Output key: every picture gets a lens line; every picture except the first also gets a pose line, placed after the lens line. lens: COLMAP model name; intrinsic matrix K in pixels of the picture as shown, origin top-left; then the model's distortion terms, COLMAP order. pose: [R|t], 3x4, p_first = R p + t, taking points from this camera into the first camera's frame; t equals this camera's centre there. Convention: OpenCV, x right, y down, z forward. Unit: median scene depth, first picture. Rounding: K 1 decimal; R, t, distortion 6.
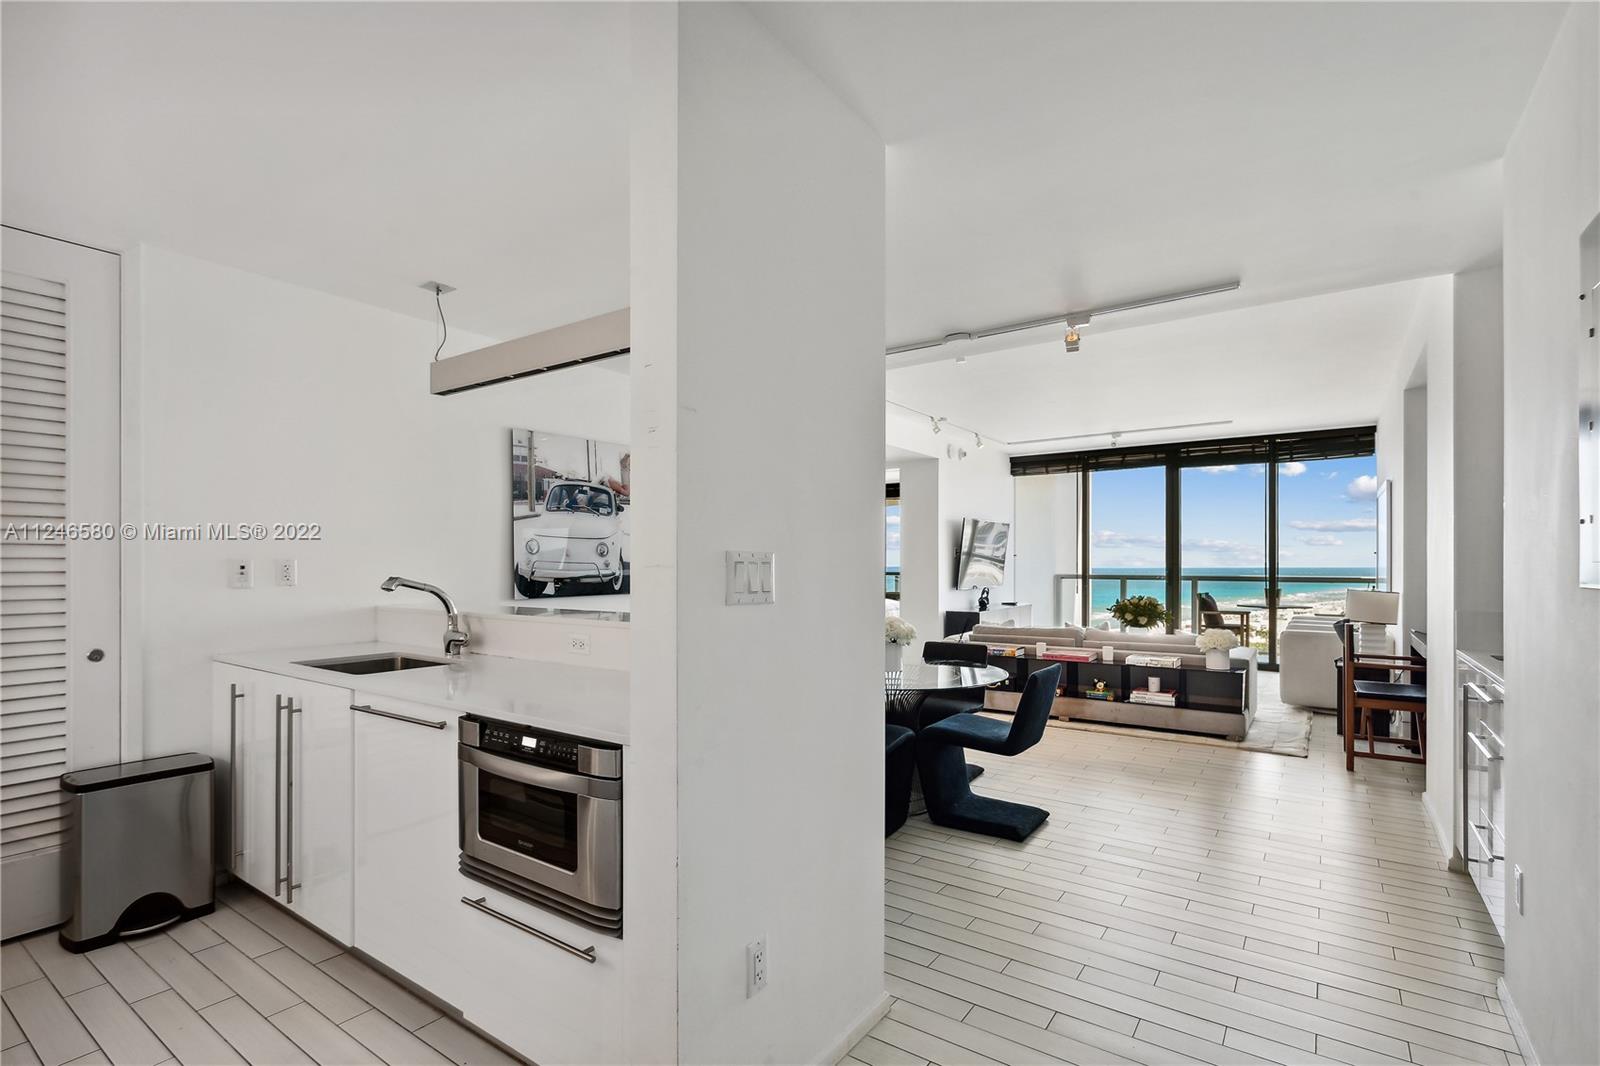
lens RADIAL K [[736.4, 0, 784.9], [0, 736.4, 559.7], [0, 0, 1]] dist [0.003681, -0.001424]
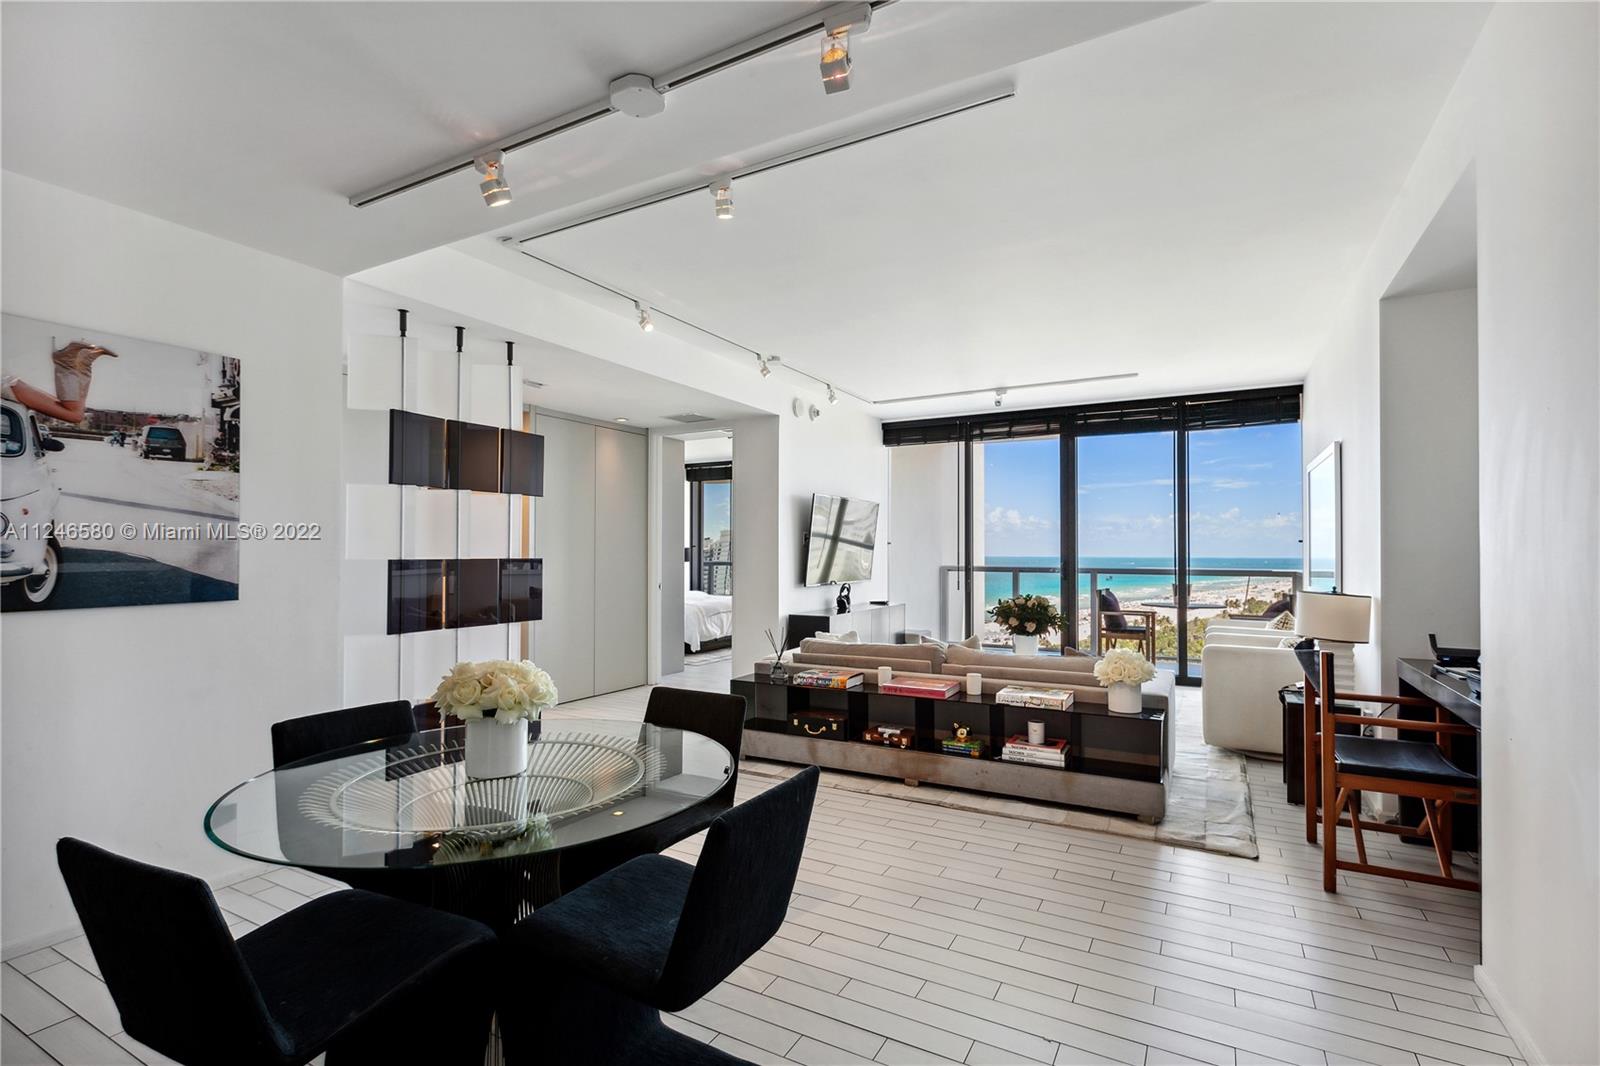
lens RADIAL K [[736.4, 0, 803.6], [0, 736.4, 542.3], [0, 0, 1]] dist [0.003681, -0.001424]
pose [[0.991345, 0.003888, 0.131224, 0.200648], [-0.002673, 0.999952, -0.009430, 0.002171], [-0.131255, 0.008997, 0.991308, 0.357800]]
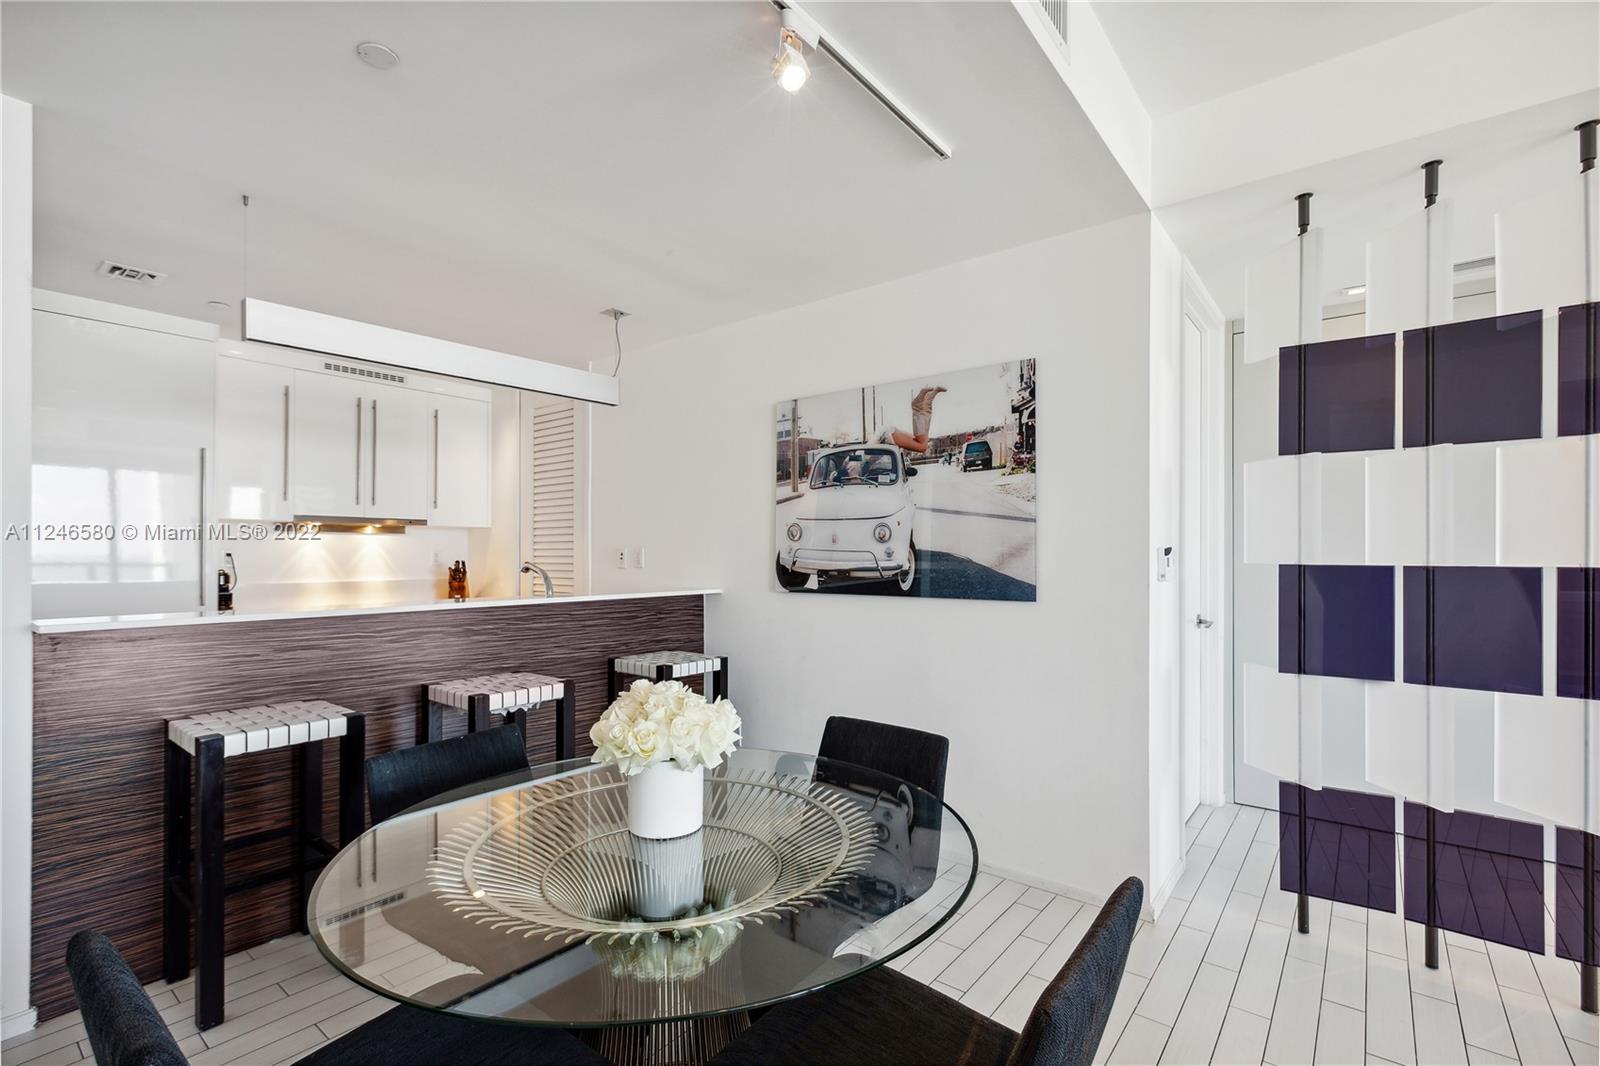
lens RADIAL K [[736.4, 0, 794.7], [0, 736.4, 547.2], [0, 0, 1]] dist [0.003681, -0.001424]
pose [[-0.047900, -0.008669, -0.998814, 0.399615], [0.000573, 0.999962, -0.008706, 0.005497], [0.998852, -0.000989, -0.047894, 0.795002]]
